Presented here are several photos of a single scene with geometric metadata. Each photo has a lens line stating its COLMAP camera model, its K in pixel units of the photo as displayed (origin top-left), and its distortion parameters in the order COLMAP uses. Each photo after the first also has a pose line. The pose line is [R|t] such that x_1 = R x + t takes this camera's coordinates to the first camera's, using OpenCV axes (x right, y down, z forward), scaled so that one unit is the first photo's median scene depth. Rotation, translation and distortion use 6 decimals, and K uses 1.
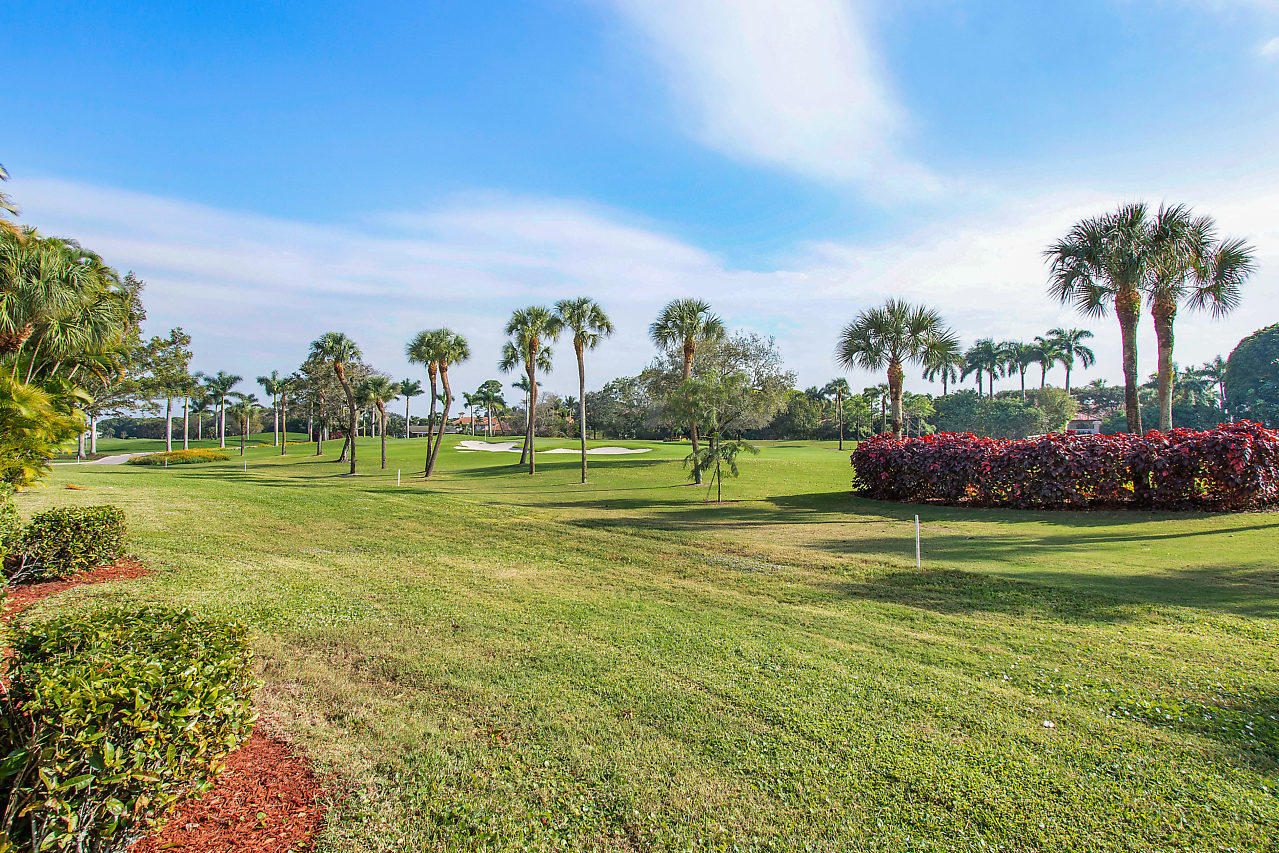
lens RADIAL K [[683.0, 0, 639.5], [0, 683.0, 426.5], [0, 0, 1]] dist [0.002804, -0.000172]
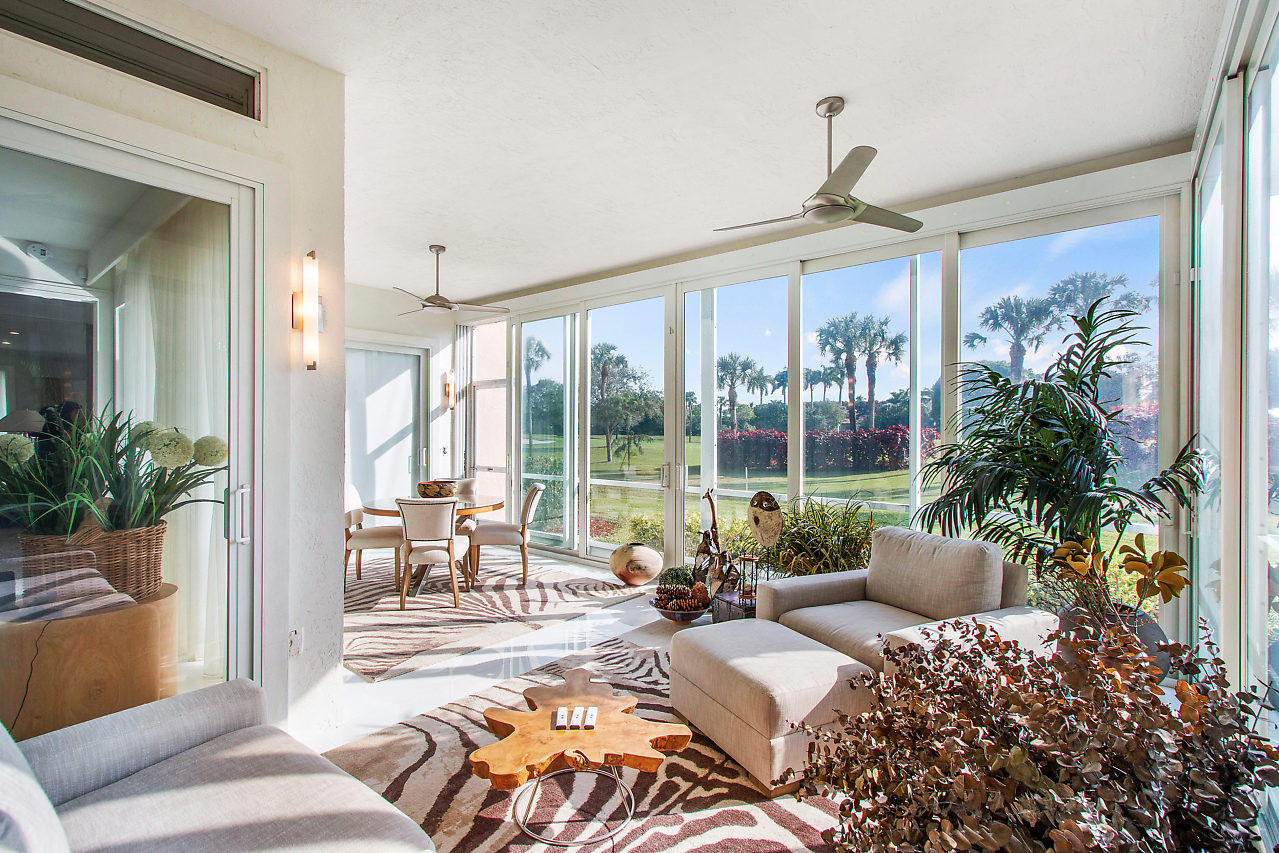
lens RADIAL K [[585.0, 0, 641.6], [0, 585.0, 429.2], [0, 0, 1]] dist [0.003525, 0.001218]
pose [[0.976311, 0.008374, 0.216208, -0.130128], [-0.009788, 0.999937, 0.005471, 0.002092], [-0.216149, -0.007457, 0.976332, -0.299220]]
